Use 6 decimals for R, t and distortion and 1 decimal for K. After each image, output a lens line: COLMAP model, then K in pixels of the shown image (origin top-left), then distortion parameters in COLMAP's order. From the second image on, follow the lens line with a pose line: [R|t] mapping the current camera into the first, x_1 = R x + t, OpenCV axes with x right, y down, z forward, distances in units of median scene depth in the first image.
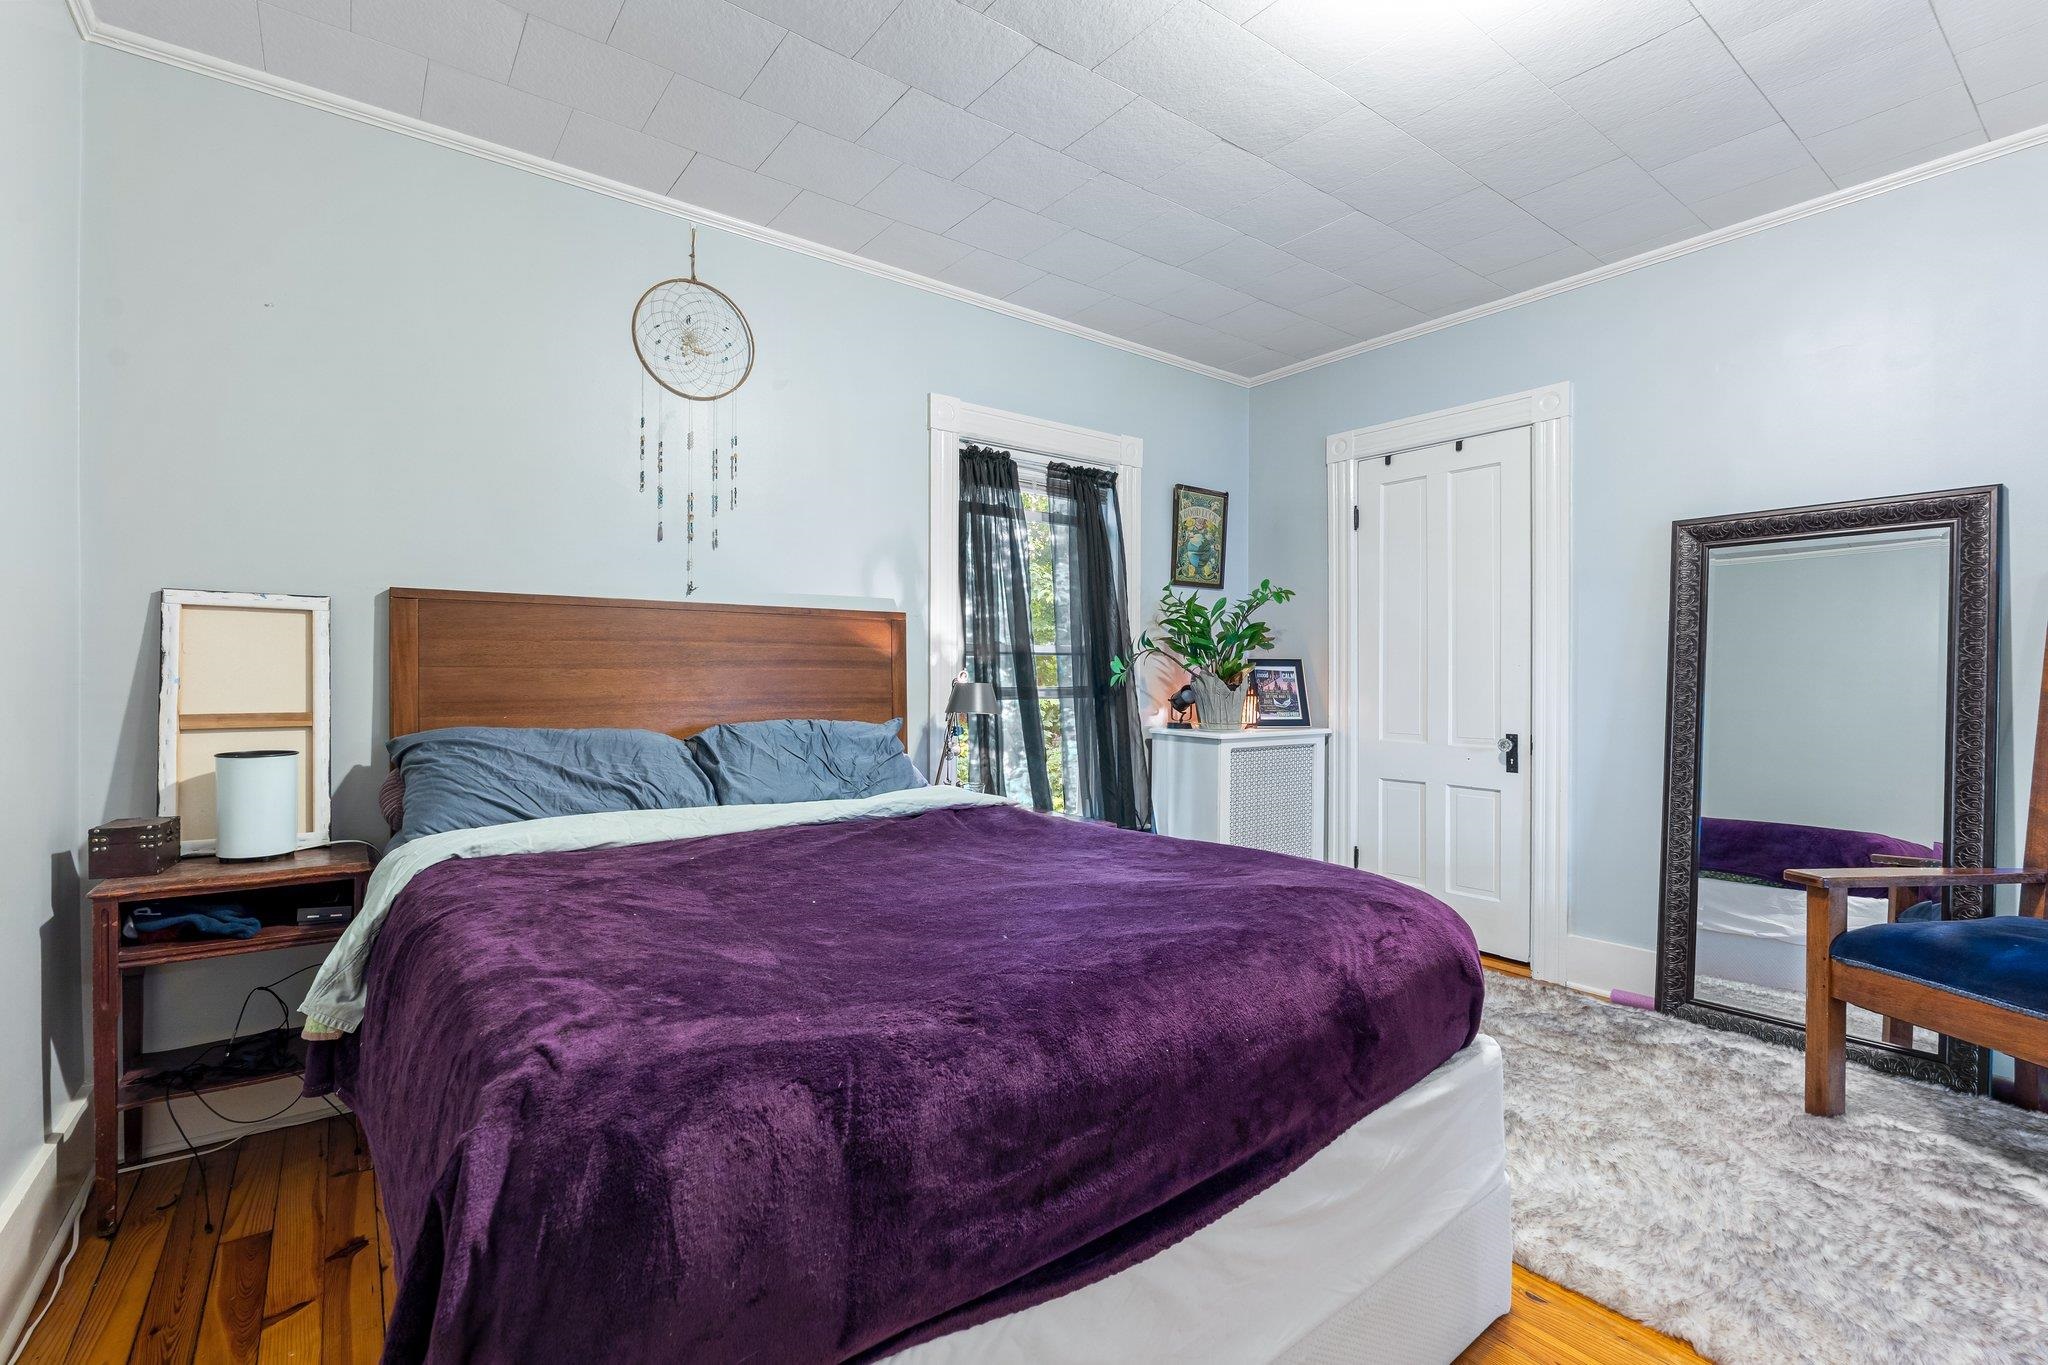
lens RADIAL K [[917.9, 0, 1029.0], [0, 917.9, 684.0], [0, 0, 1]] dist [-0.003514, 0.000562]
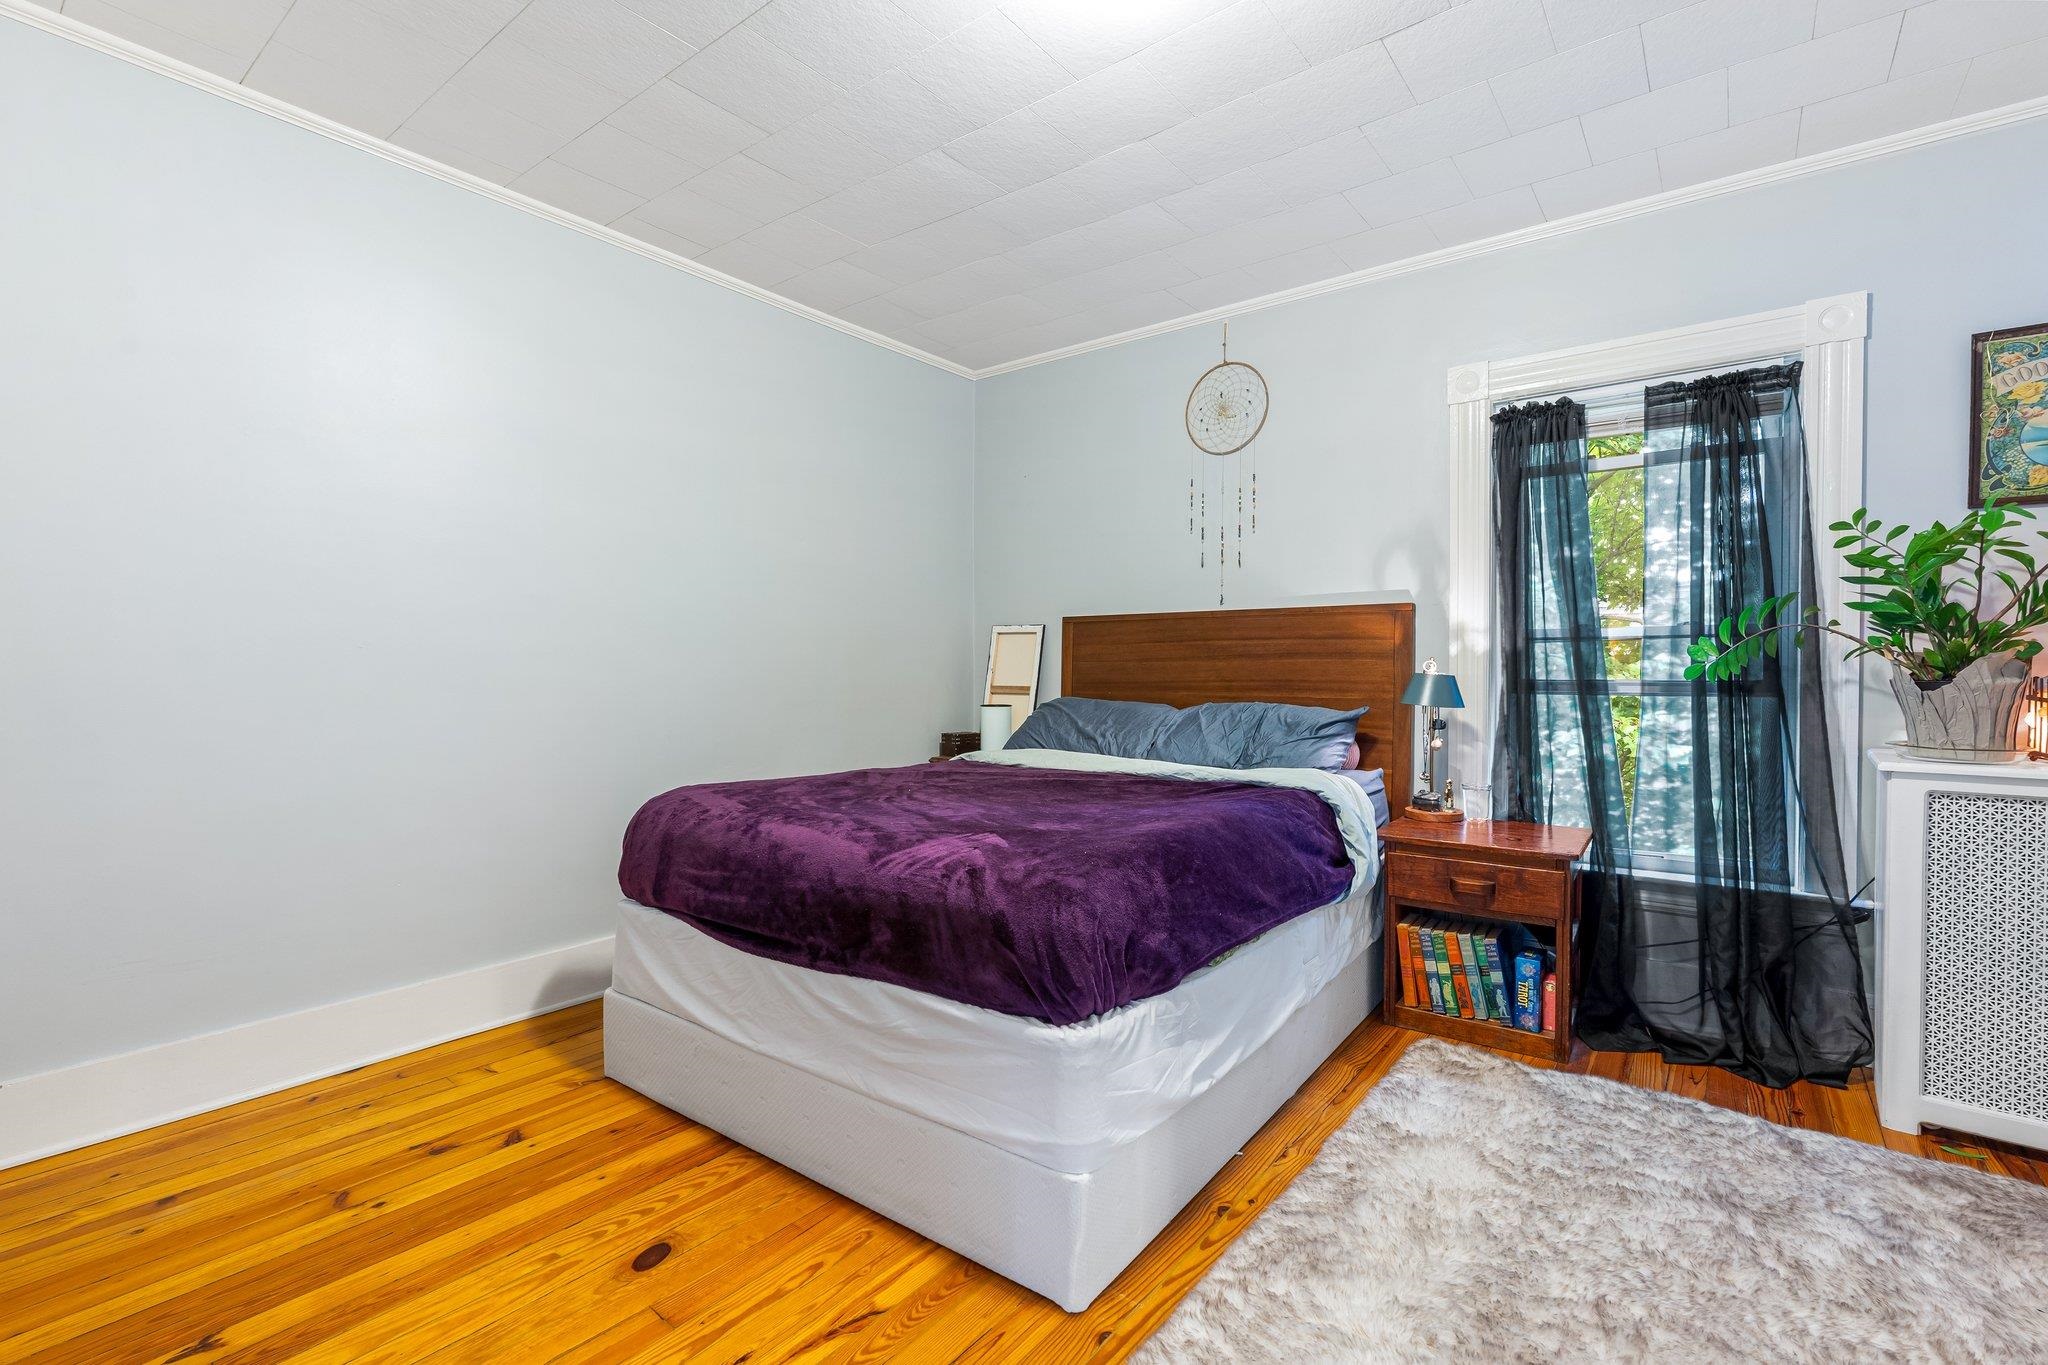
lens RADIAL K [[917.9, 0, 1029.0], [0, 917.9, 684.0], [0, 0, 1]] dist [-0.003514, 0.000562]
pose [[0.251783, 0.017469, -0.967626, 0.717228], [-0.007847, 0.999841, 0.016009, -0.002884], [0.967752, 0.003562, 0.251880, 0.347986]]
